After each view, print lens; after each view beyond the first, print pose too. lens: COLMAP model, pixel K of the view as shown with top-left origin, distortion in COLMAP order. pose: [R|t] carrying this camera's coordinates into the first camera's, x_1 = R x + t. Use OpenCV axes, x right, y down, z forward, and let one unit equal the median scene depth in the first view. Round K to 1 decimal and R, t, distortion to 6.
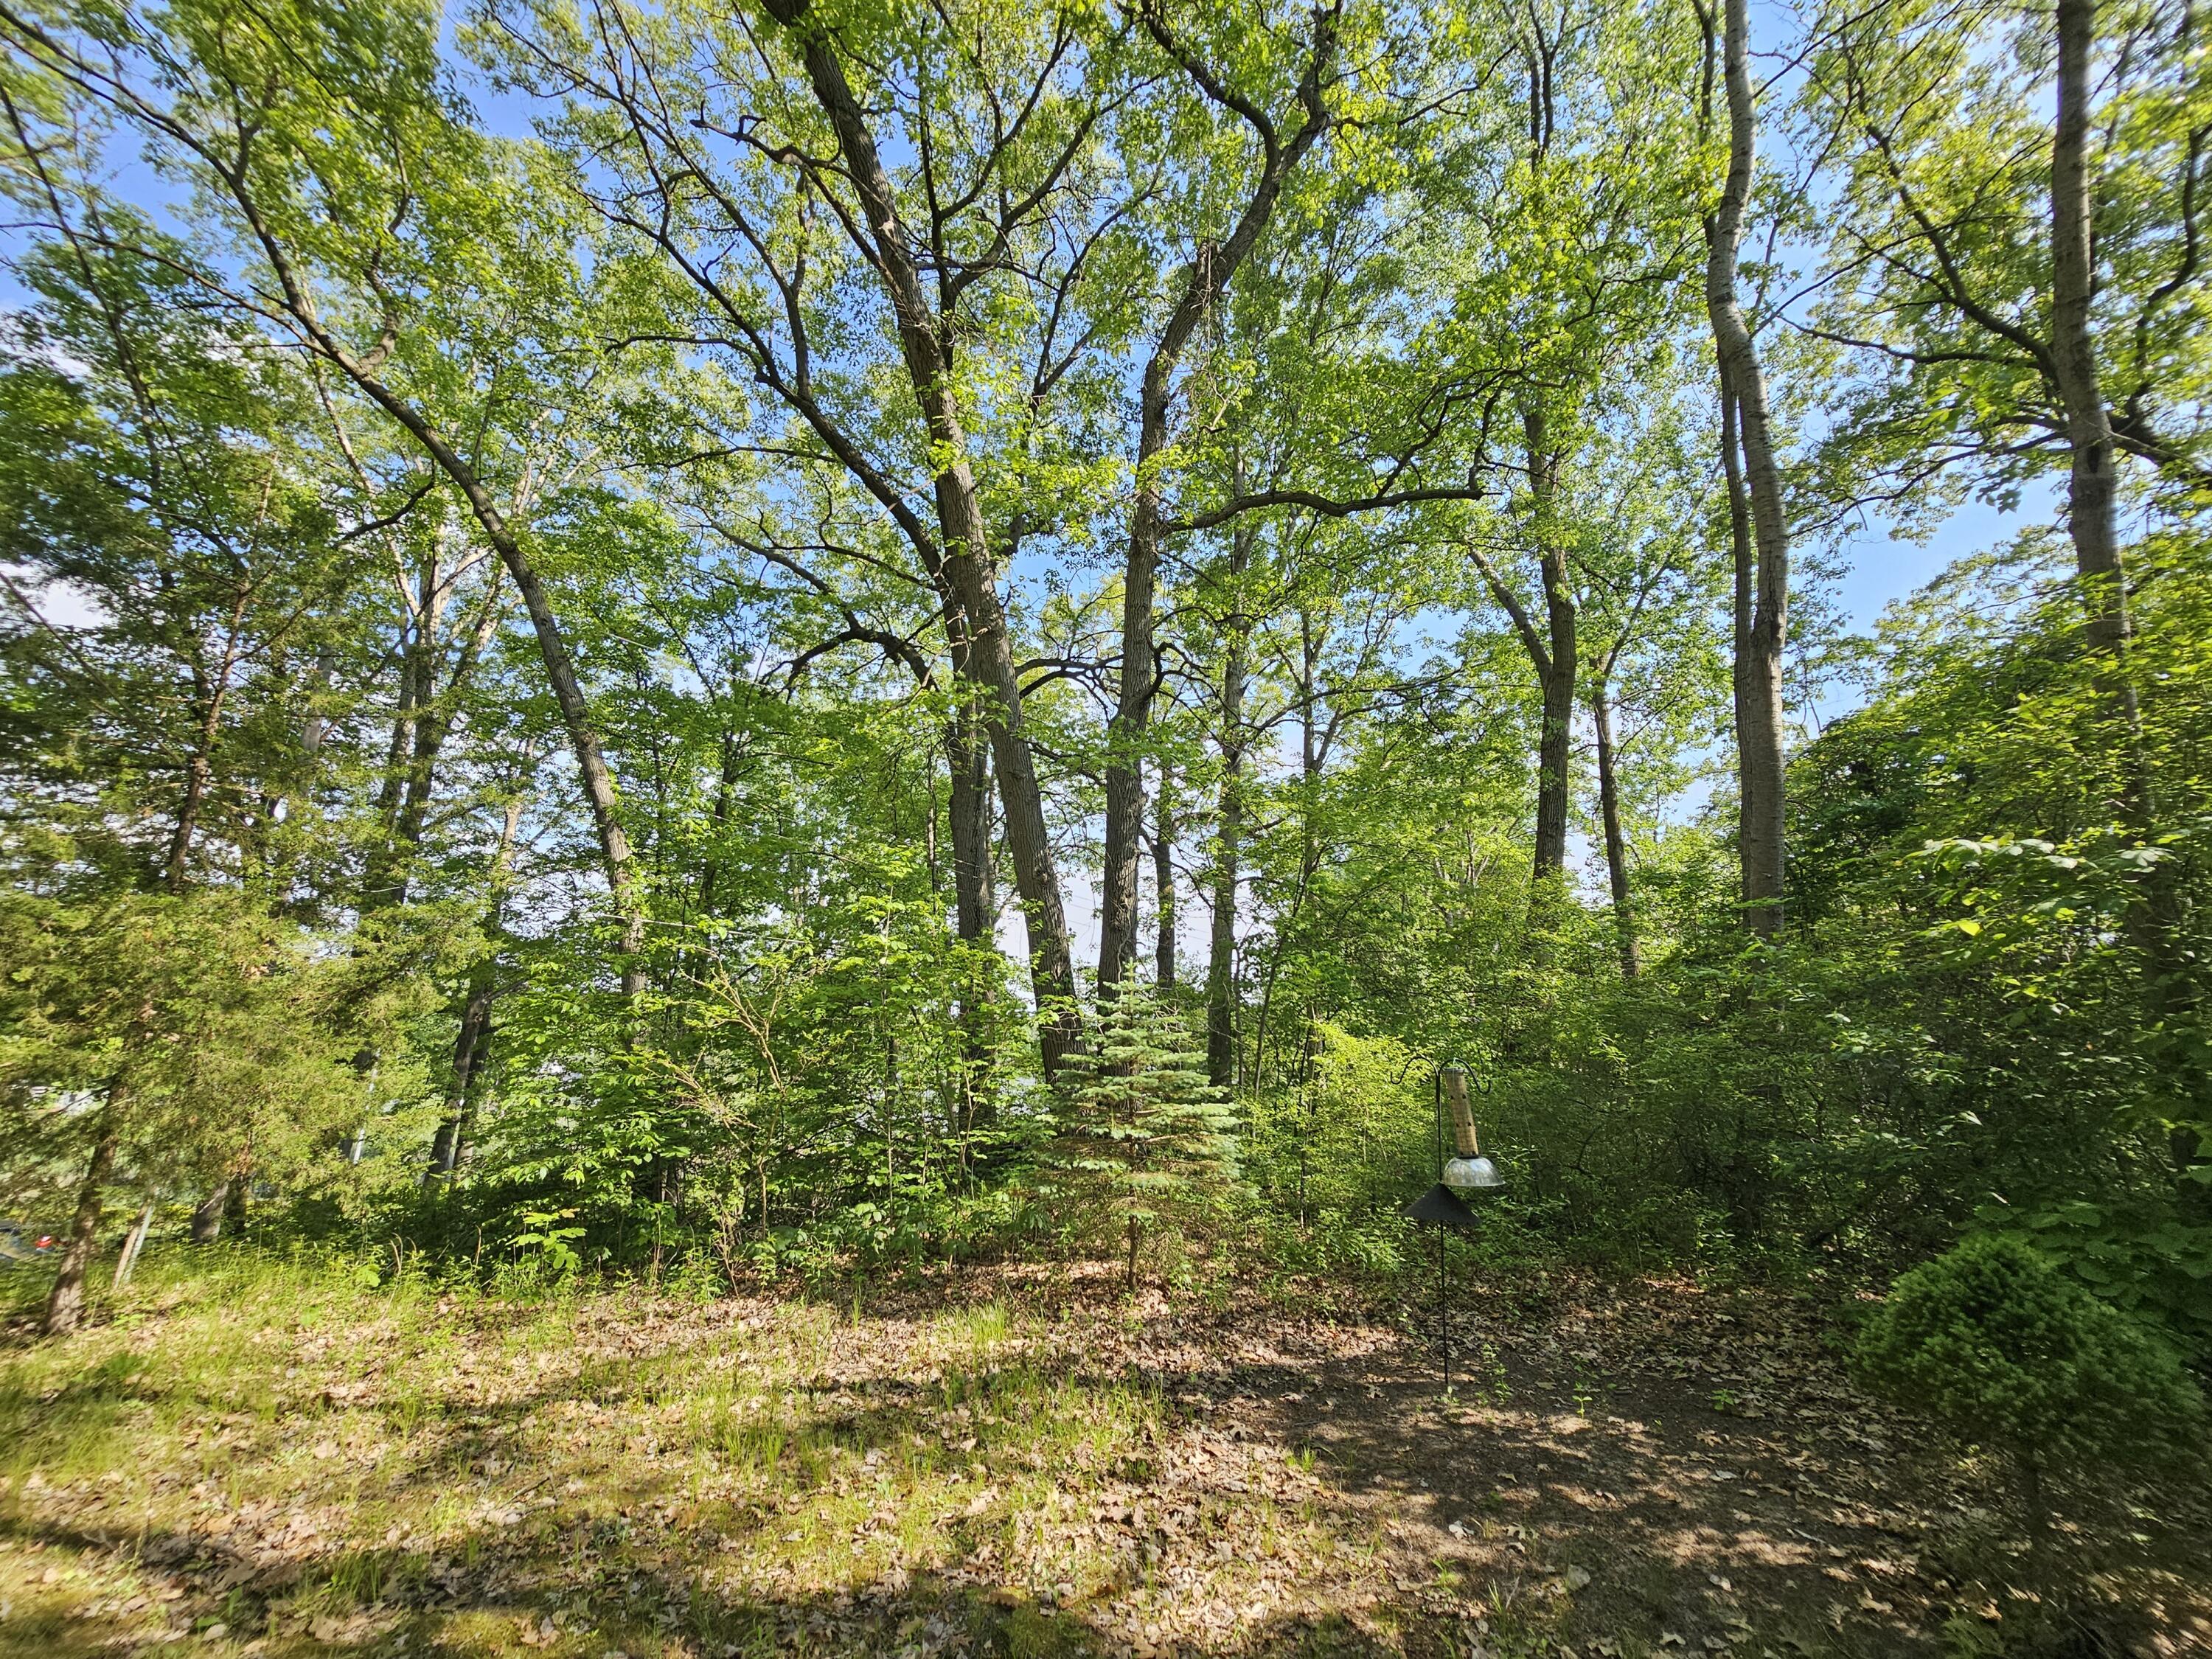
lens RADIAL K [[910.3, 0, 1099.8], [0, 910.3, 819.9], [0, 0, 1]] dist [-0.000511, 0.001125]
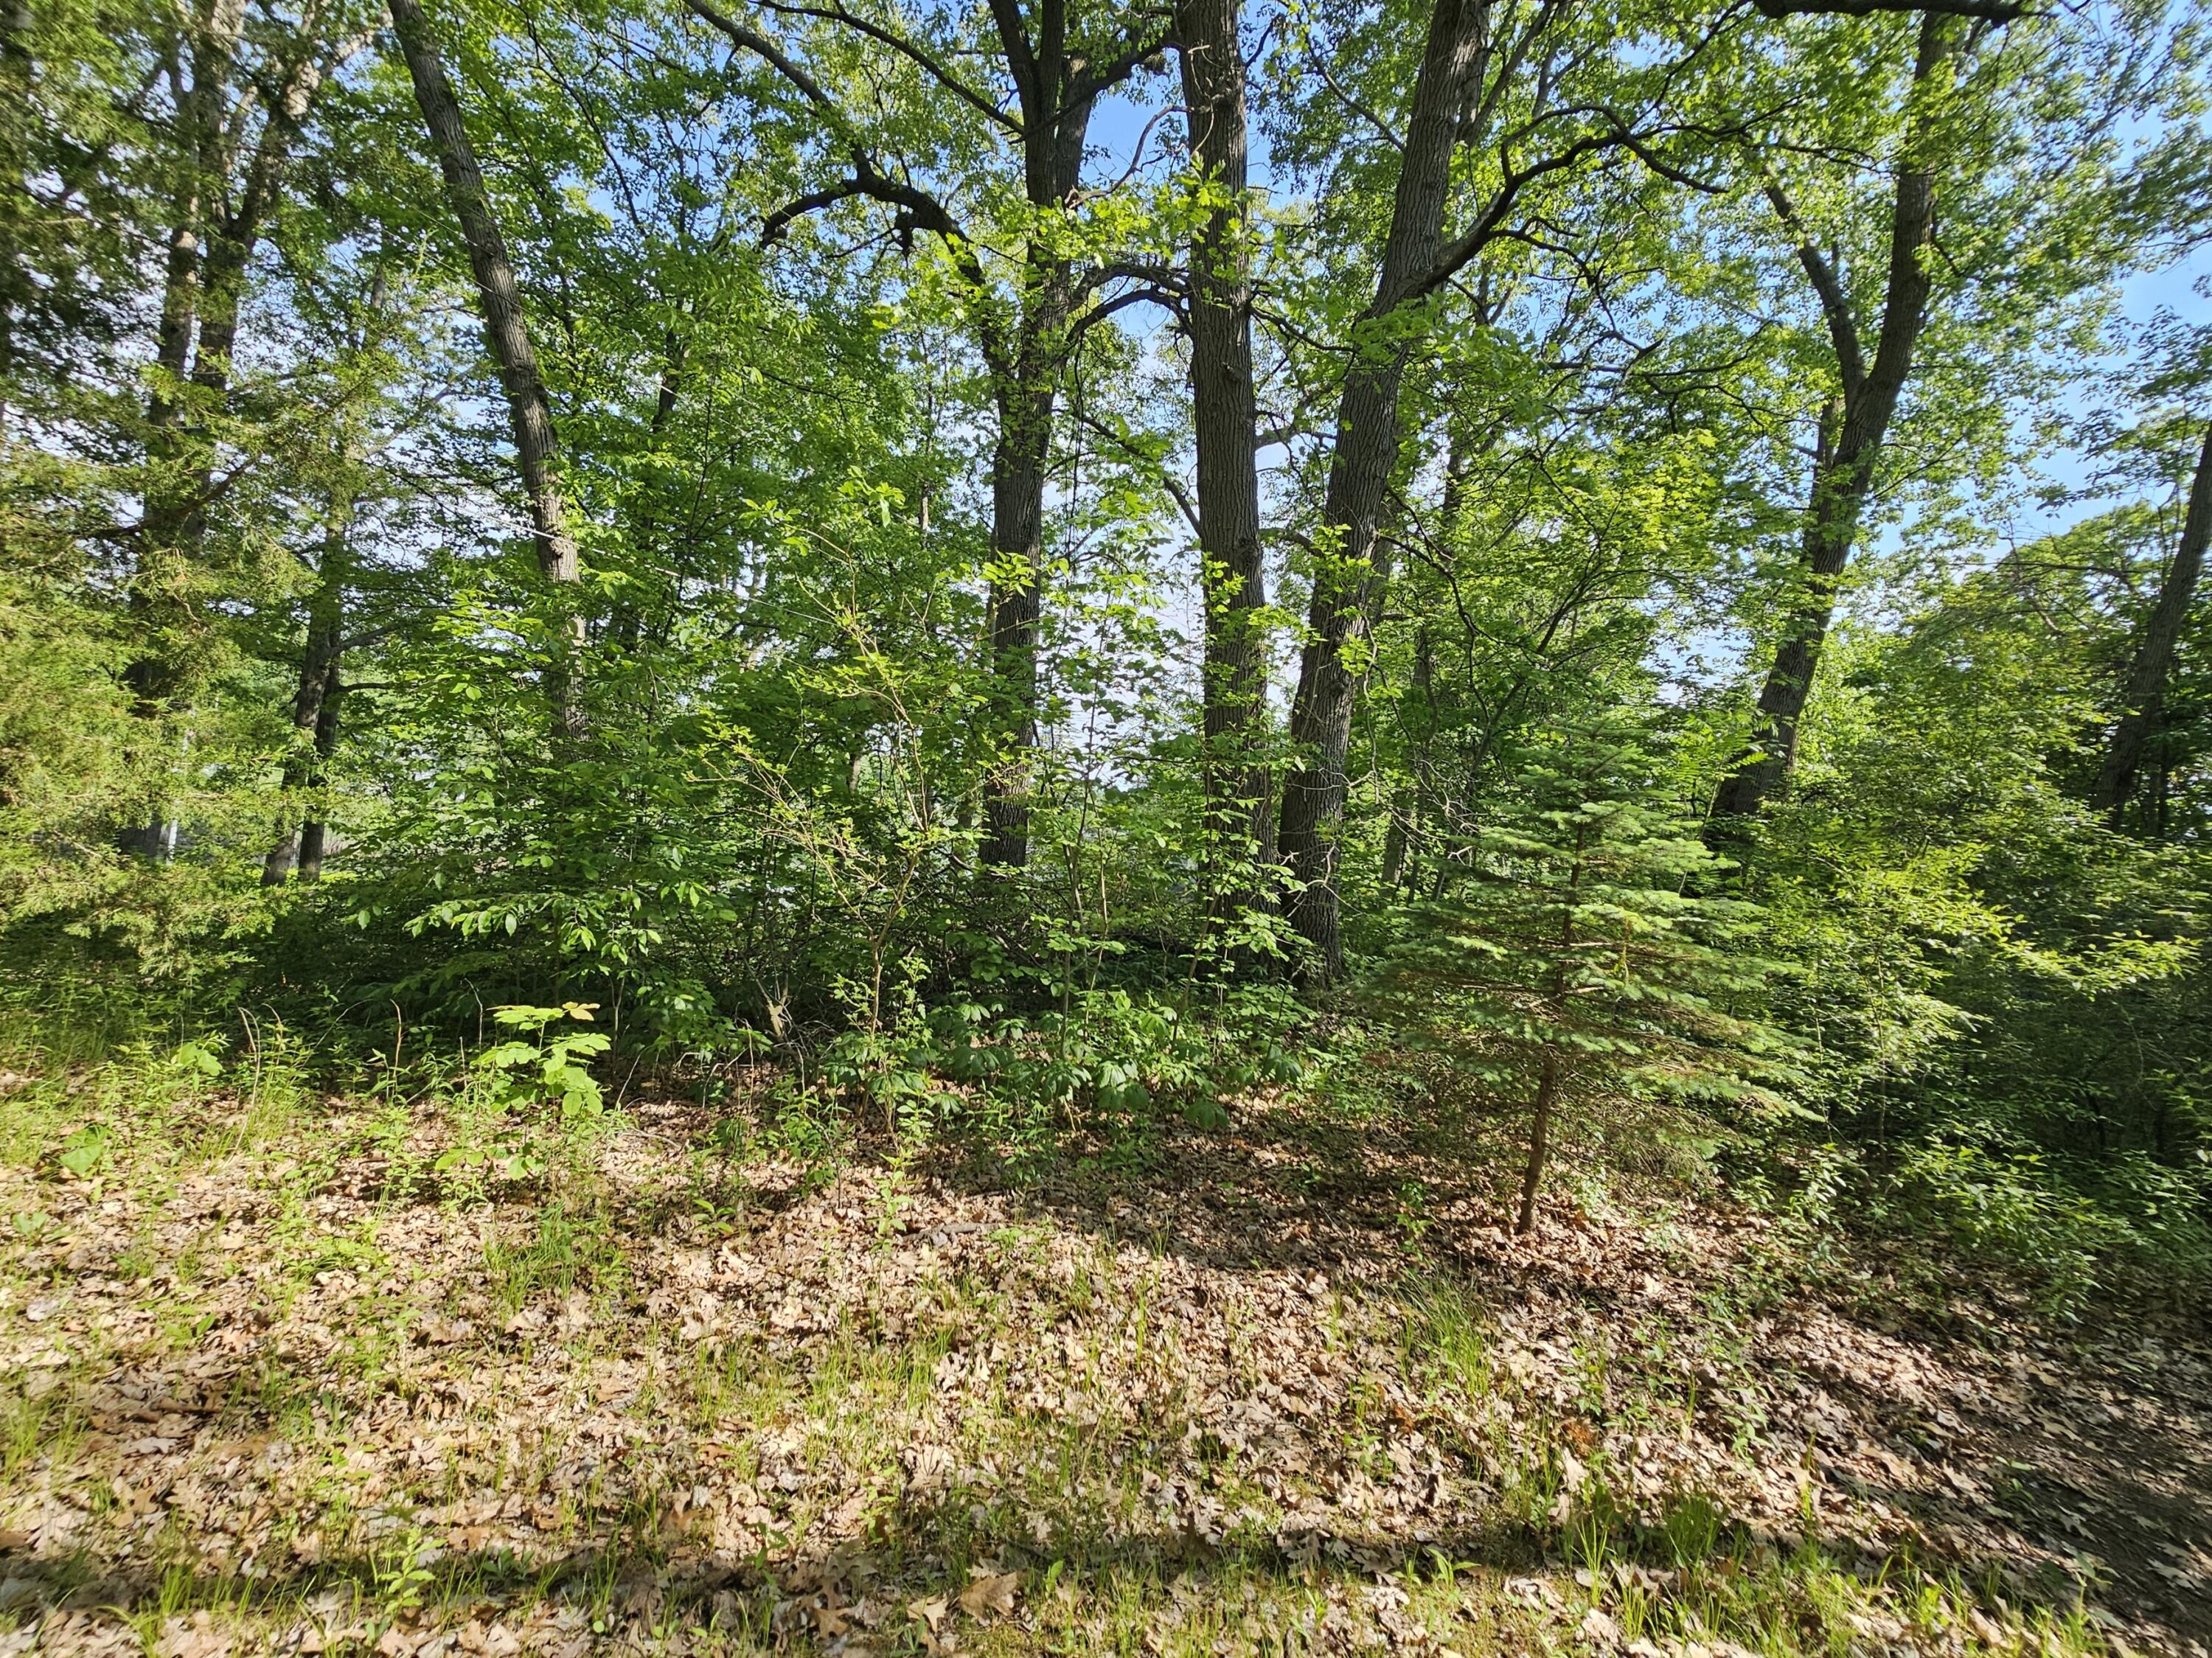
lens RADIAL K [[1033.1, 0, 1089.0], [0, 1033.1, 826.2], [0, 0, 1]] dist [-0.005648, -0.000006]
pose [[0.990473, 0.120775, 0.066151, -0.231320], [-0.133838, 0.957348, 0.256069, 0.090917], [-0.032403, -0.262484, 0.964392, 0.295430]]
